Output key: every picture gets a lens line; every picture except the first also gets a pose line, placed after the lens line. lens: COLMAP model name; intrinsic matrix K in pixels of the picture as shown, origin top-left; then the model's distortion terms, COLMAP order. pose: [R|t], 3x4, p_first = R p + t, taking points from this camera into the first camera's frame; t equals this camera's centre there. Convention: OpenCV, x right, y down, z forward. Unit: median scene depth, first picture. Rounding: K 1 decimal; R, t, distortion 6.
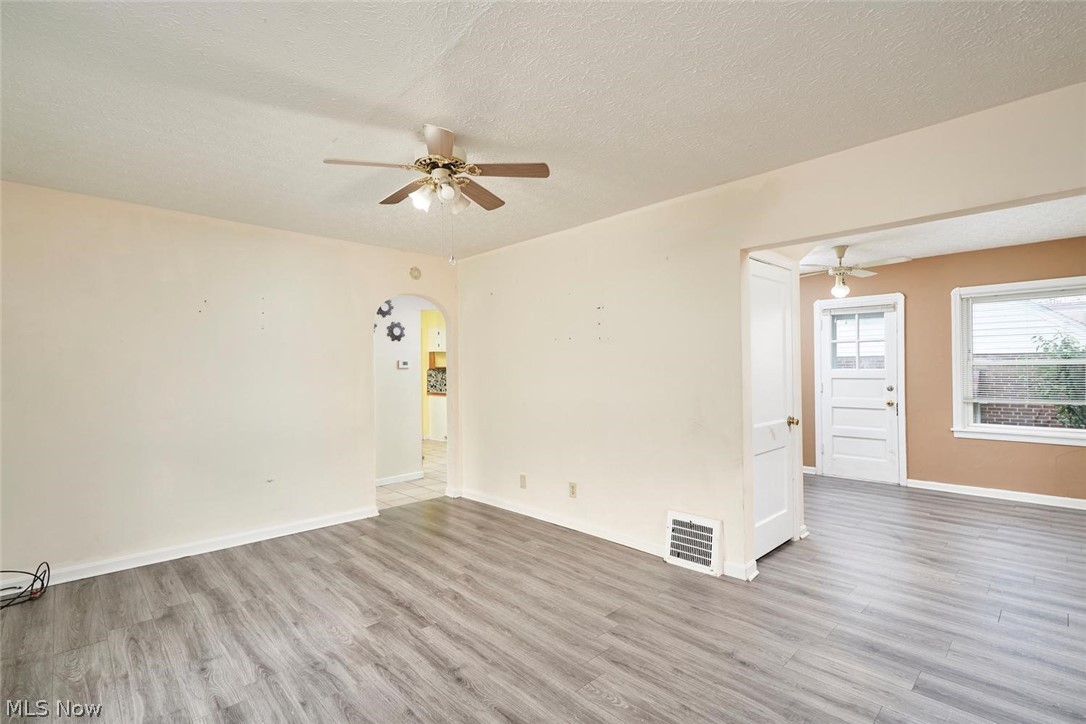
lens RADIAL K [[506.0, 0, 540.2], [0, 506.0, 364.8], [0, 0, 1]] dist [-0.000369, 0.001656]
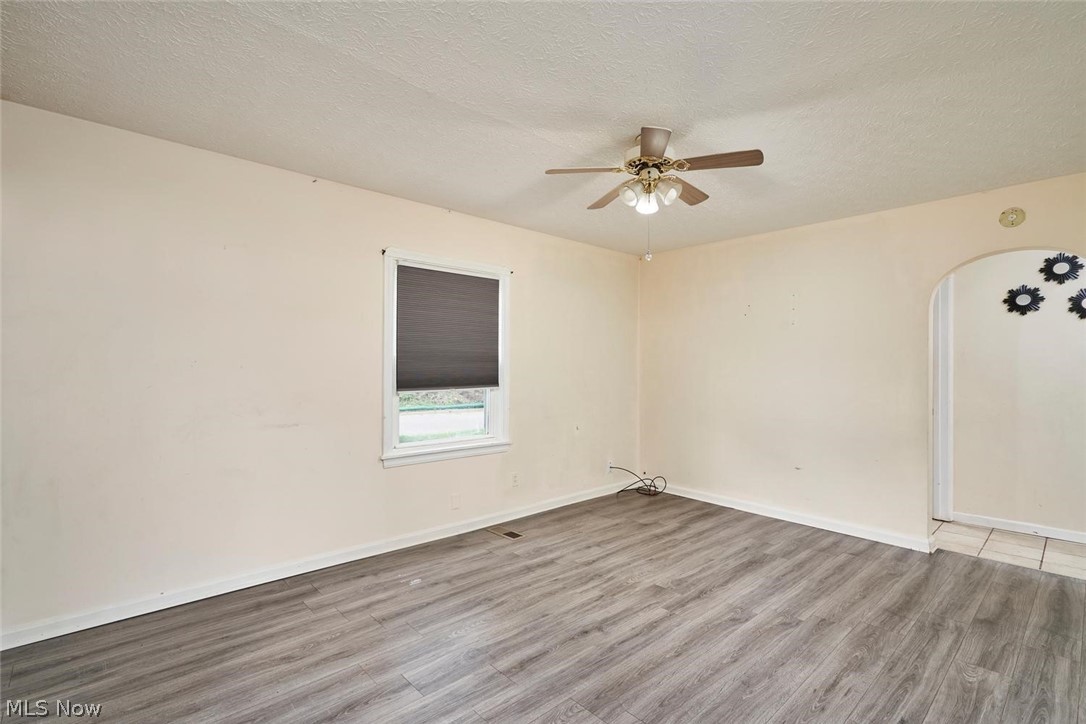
lens RADIAL K [[506.0, 0, 545.7], [0, 506.0, 364.1], [0, 0, 1]] dist [-0.000369, 0.001656]
pose [[-0.023971, 0.007888, -0.999682, 0.607121], [0.004478, 0.999960, 0.007782, 0.003086], [0.999703, -0.004290, -0.024006, 0.579515]]
